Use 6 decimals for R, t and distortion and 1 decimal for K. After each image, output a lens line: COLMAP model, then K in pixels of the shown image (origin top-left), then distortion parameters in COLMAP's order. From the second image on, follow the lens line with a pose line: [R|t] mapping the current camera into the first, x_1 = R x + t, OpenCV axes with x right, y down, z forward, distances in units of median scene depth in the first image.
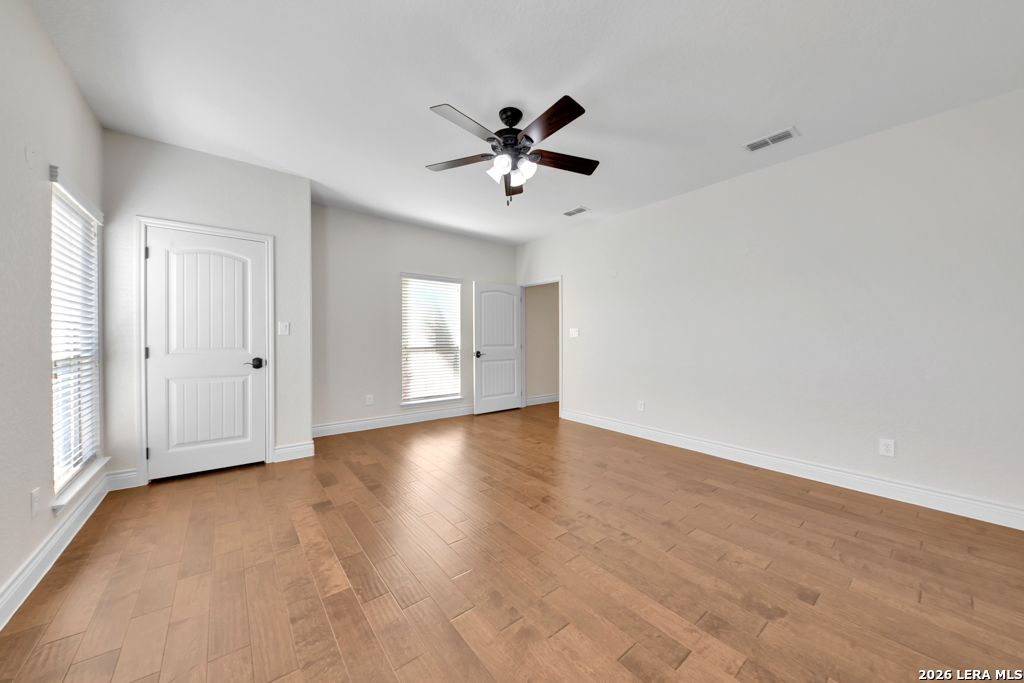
lens RADIAL K [[365.9, 0, 508.9], [0, 365.9, 339.4], [0, 0, 1]] dist [0.000311, -0.000125]
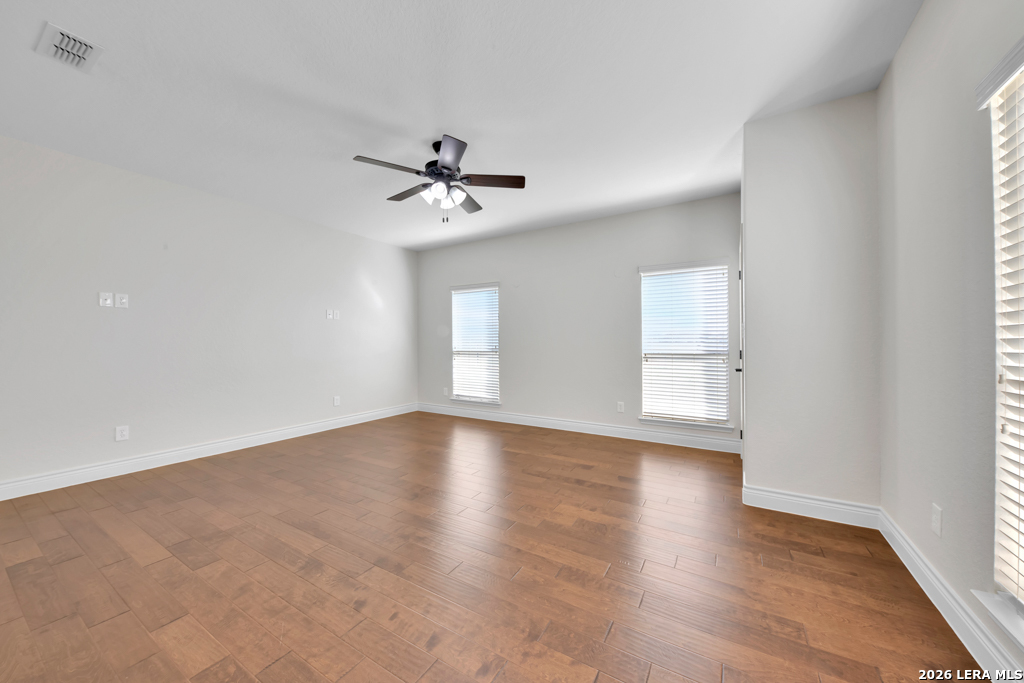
lens RADIAL K [[365.9, 0, 508.9], [0, 365.9, 339.4], [0, 0, 1]] dist [0.000311, -0.000125]
pose [[-0.941821, -0.005071, -0.336075, 0.183697], [-0.002665, 0.999967, -0.007619, -0.001991], [0.336103, -0.006280, -0.941804, 1.914710]]
